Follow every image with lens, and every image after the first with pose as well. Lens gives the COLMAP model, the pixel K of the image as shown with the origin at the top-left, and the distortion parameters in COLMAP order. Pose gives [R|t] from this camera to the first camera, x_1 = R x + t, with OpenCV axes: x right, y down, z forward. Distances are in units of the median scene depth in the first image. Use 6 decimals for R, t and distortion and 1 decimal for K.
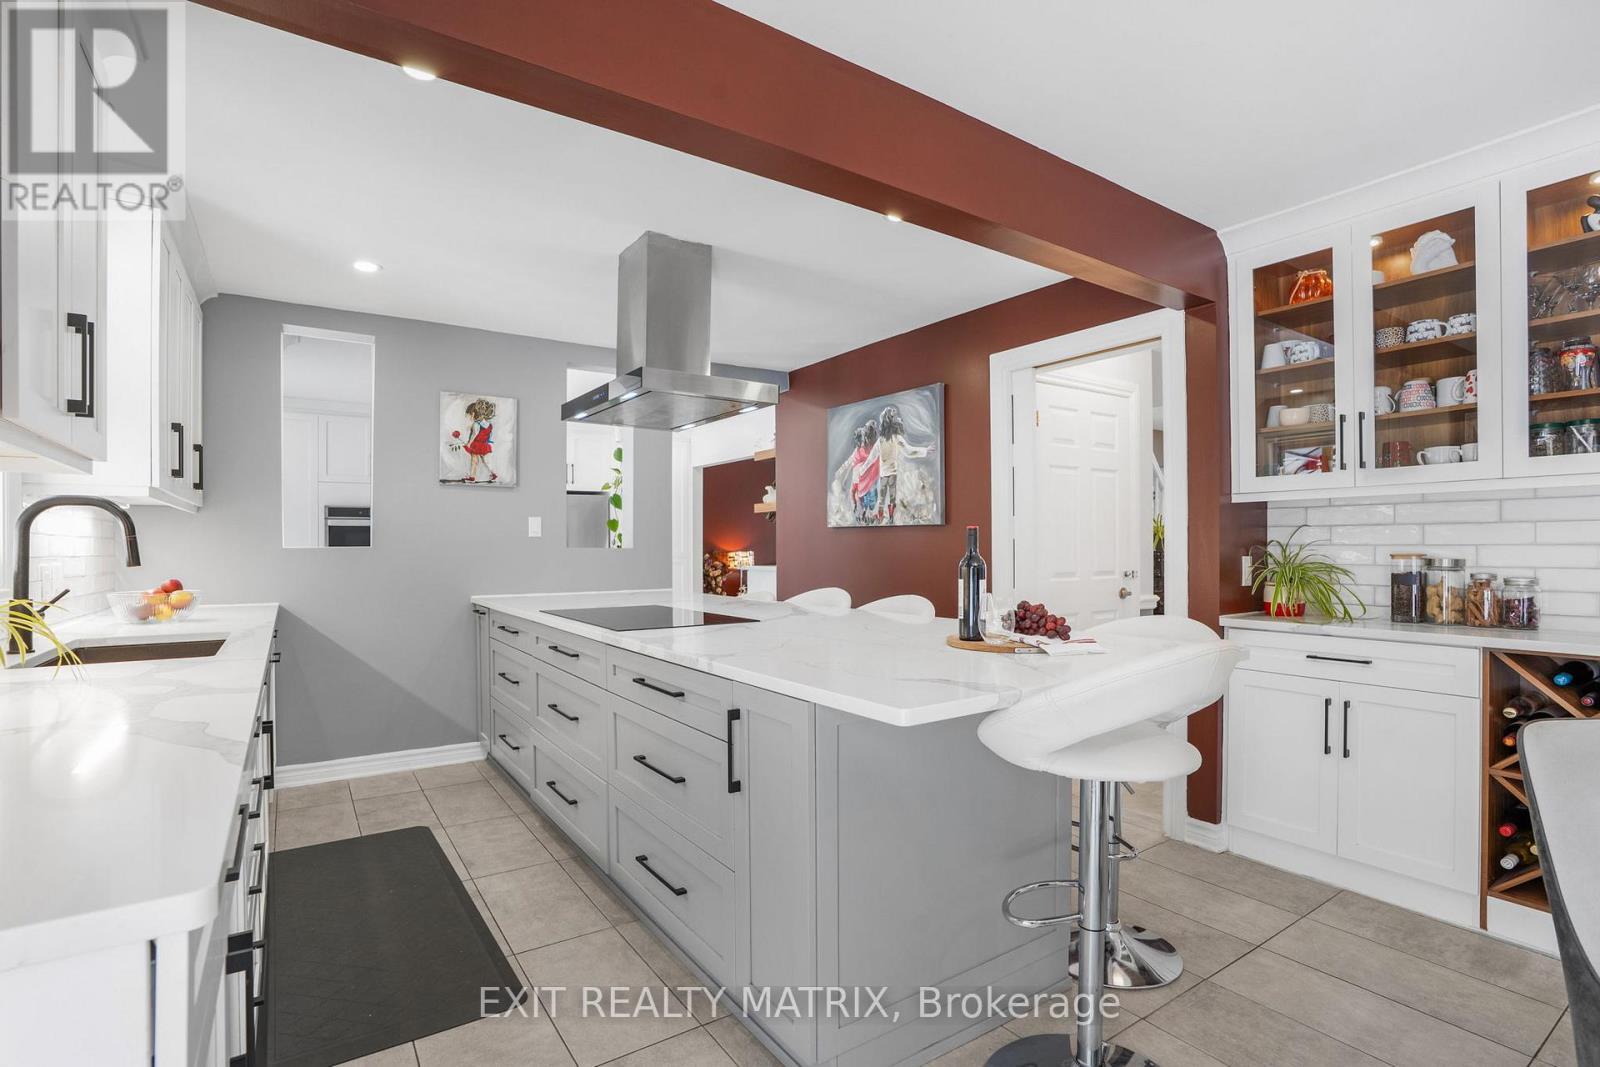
lens RADIAL K [[749.8, 0, 804.9], [0, 749.8, 535.6], [0, 0, 1]] dist [-0.041910, 0.009716]
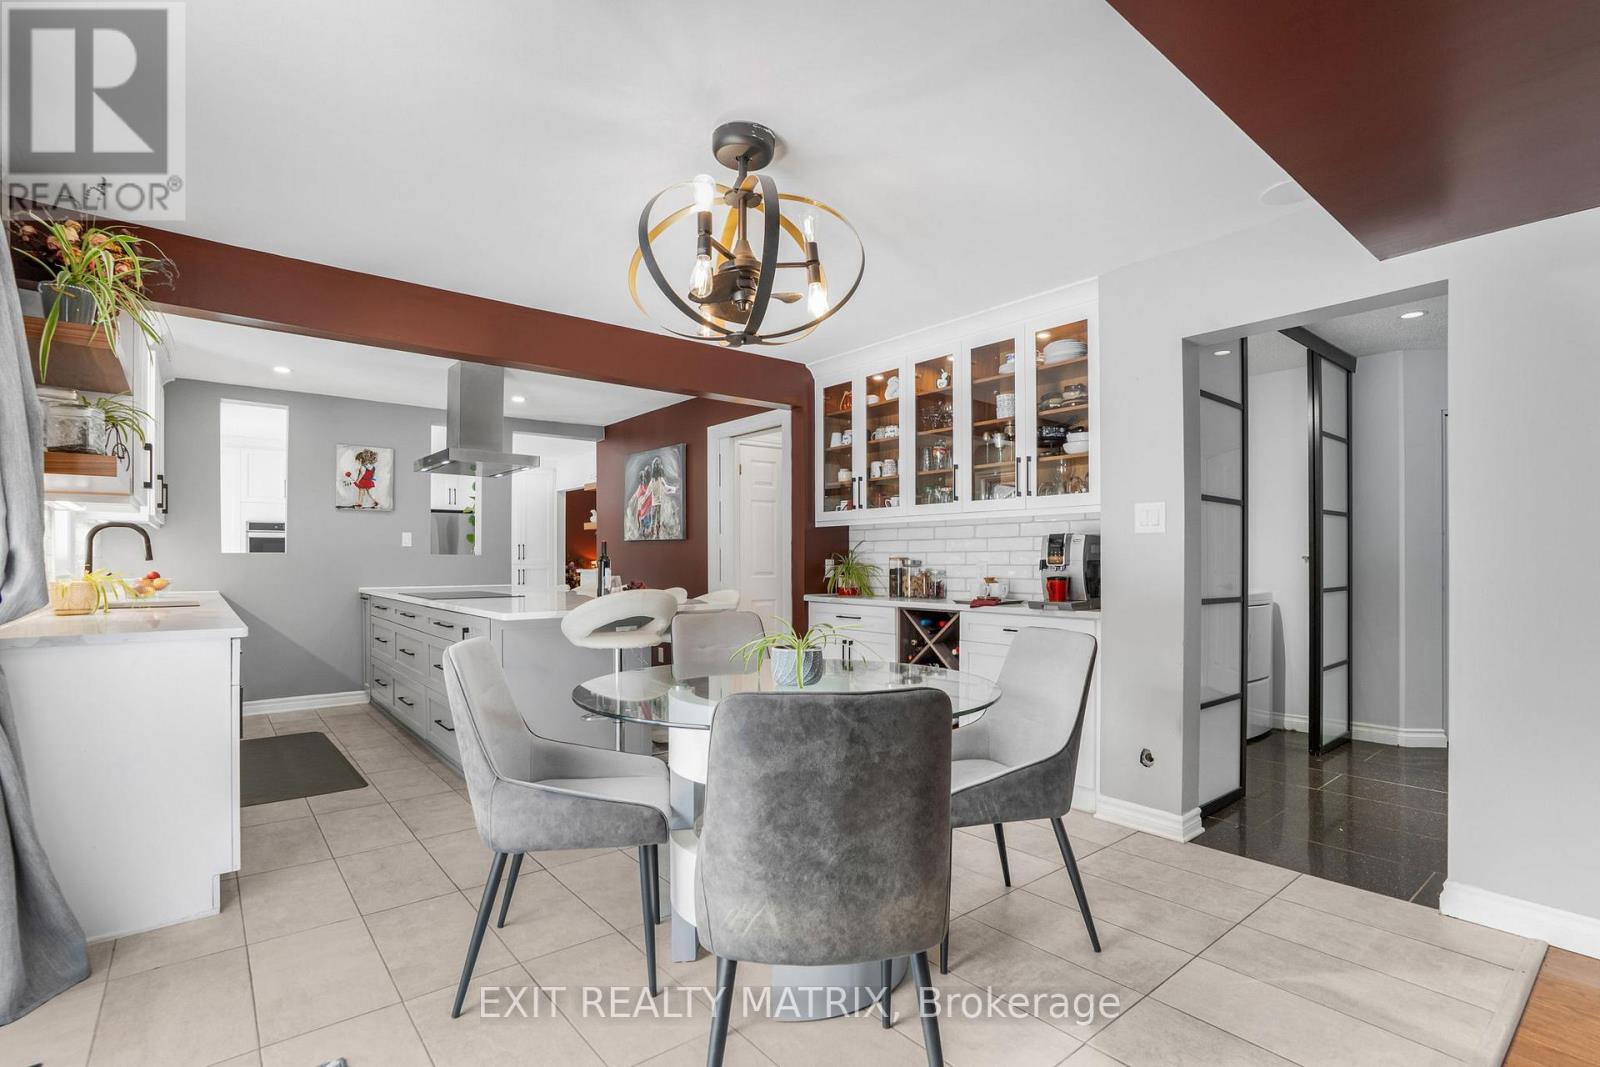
lens RADIAL K [[749.8, 0, 794.2], [0, 749.8, 549.8], [0, 0, 1]] dist [-0.041910, 0.009716]
pose [[0.997355, 0.003929, 0.072573, 0.285002], [-0.003969, 0.999992, 0.000399, 0.004831], [-0.072571, -0.000686, 0.997363, -0.482865]]
